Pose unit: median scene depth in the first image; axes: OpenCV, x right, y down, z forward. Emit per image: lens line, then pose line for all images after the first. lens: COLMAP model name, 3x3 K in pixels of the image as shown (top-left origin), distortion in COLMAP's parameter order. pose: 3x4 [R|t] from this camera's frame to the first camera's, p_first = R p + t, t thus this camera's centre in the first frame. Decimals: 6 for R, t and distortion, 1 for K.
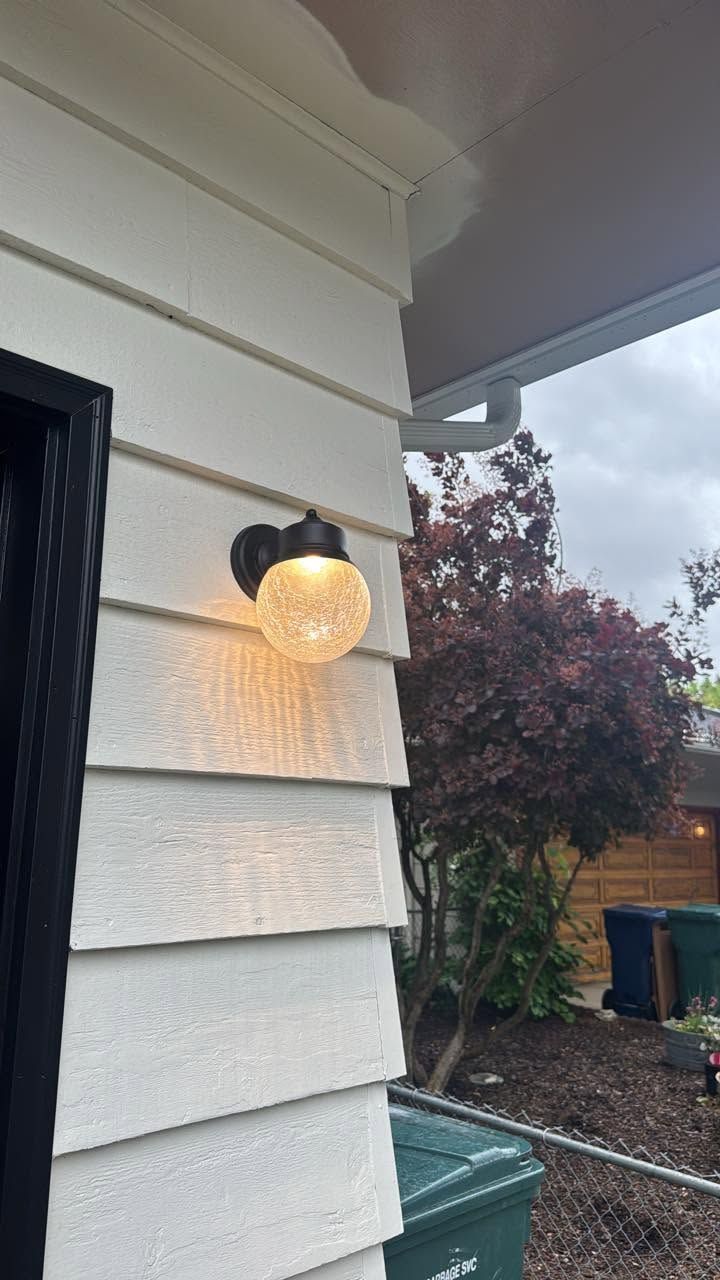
lens RADIAL K [[944.2, 0, 360.0], [0, 944.2, 640.0], [0, 0, 1]] dist [0.116755, -0.195414]
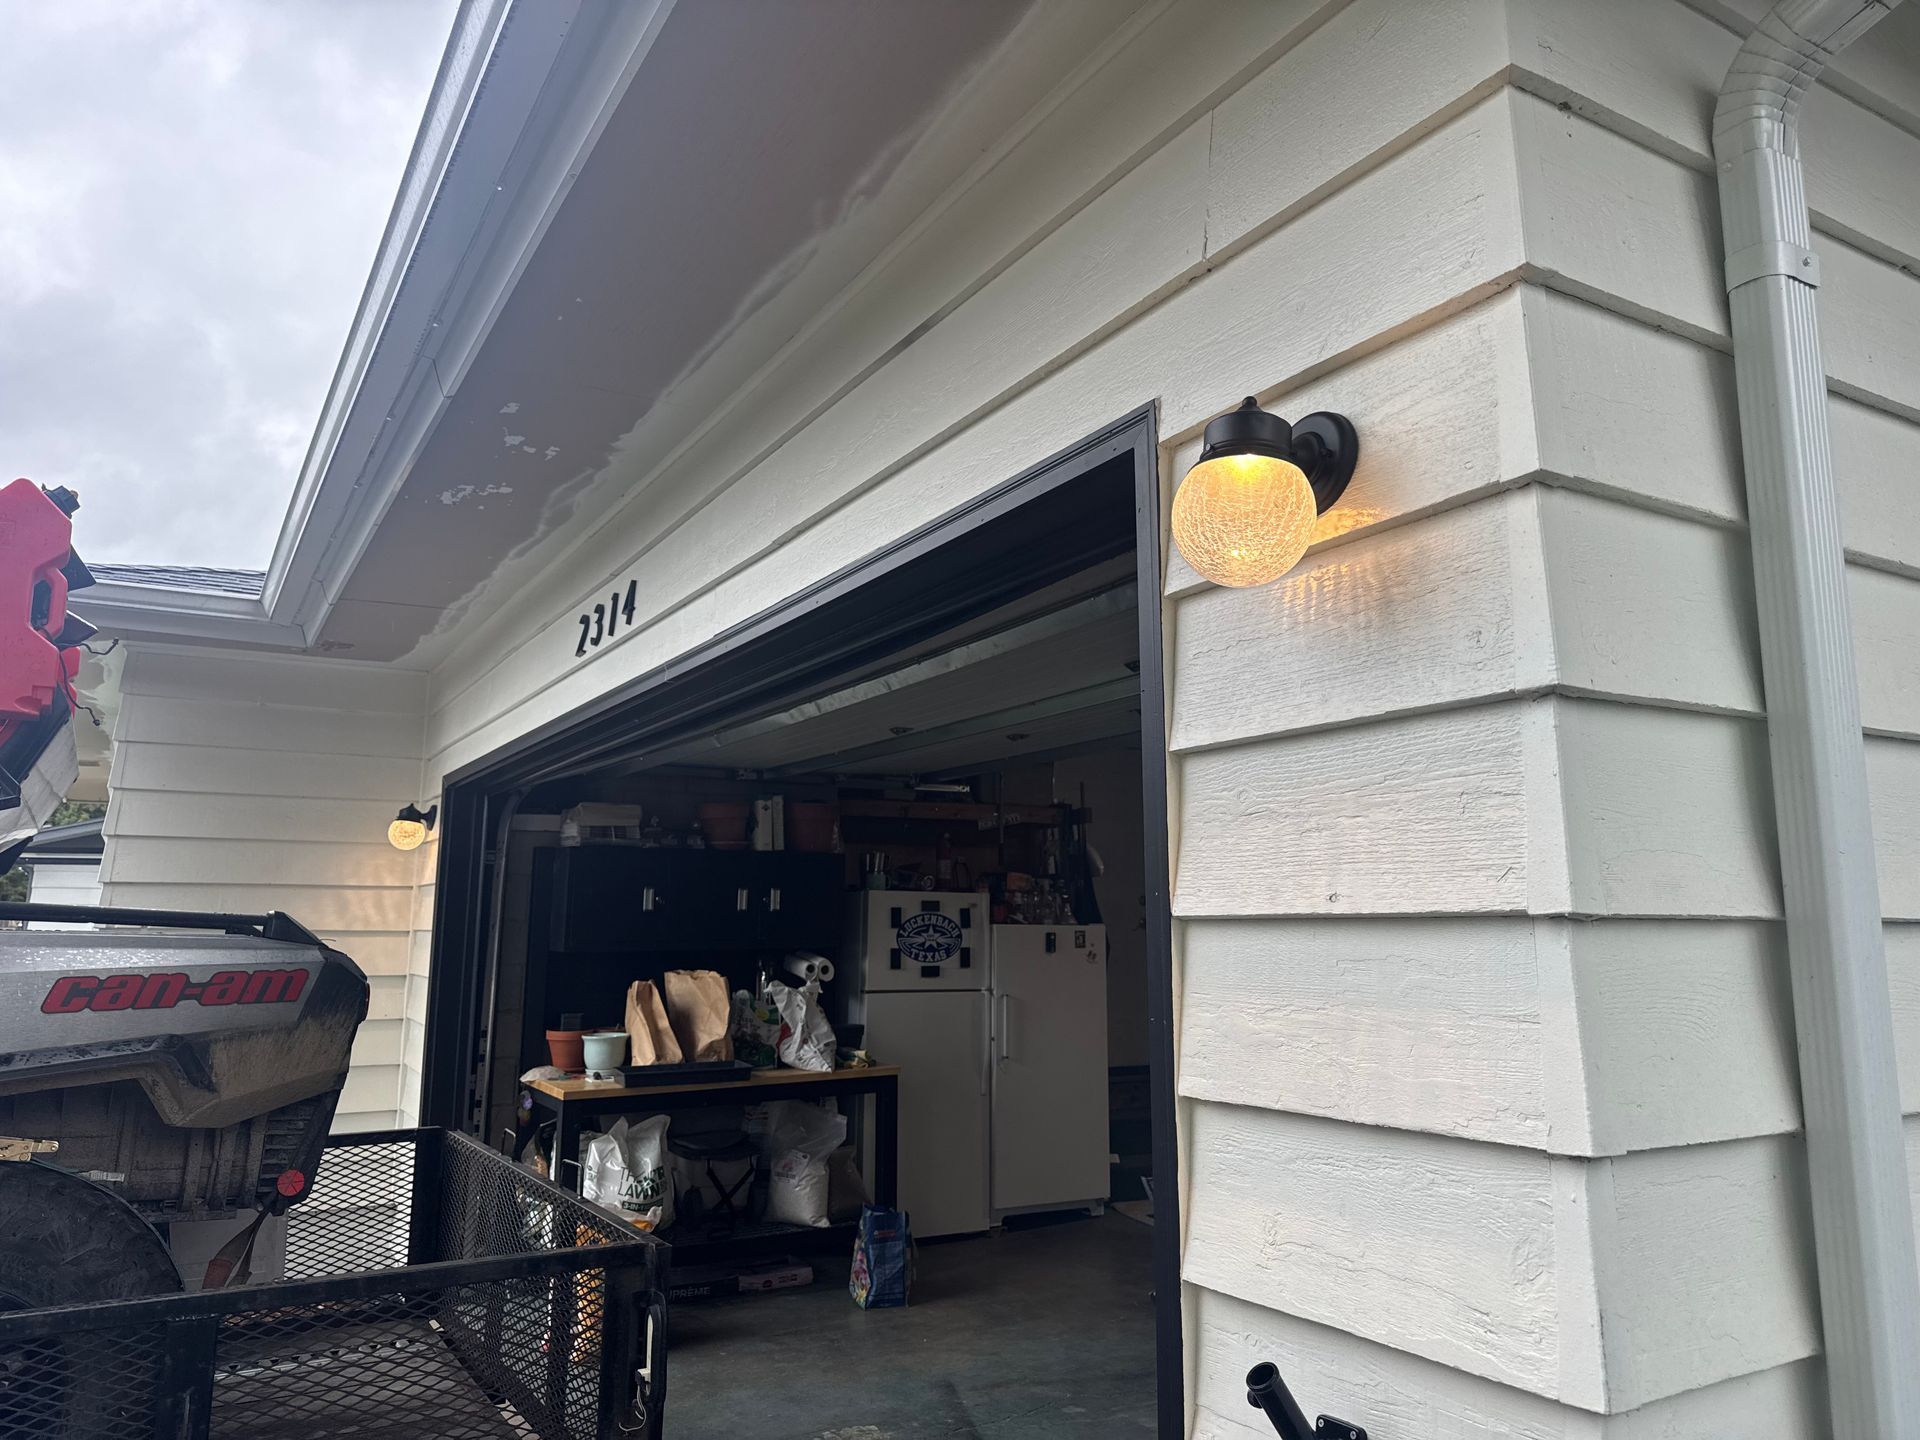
lens RADIAL K [[1328.0, 0, 960.0], [0, 1328.0, 720.0], [0, 0, 1]] dist [0.132659, -0.200498]
pose [[-0.208346, -0.172935, -0.962645, 1.067419], [0.187945, 0.958822, -0.212925, 0.326210], [0.959827, -0.225287, -0.167265, 0.900613]]
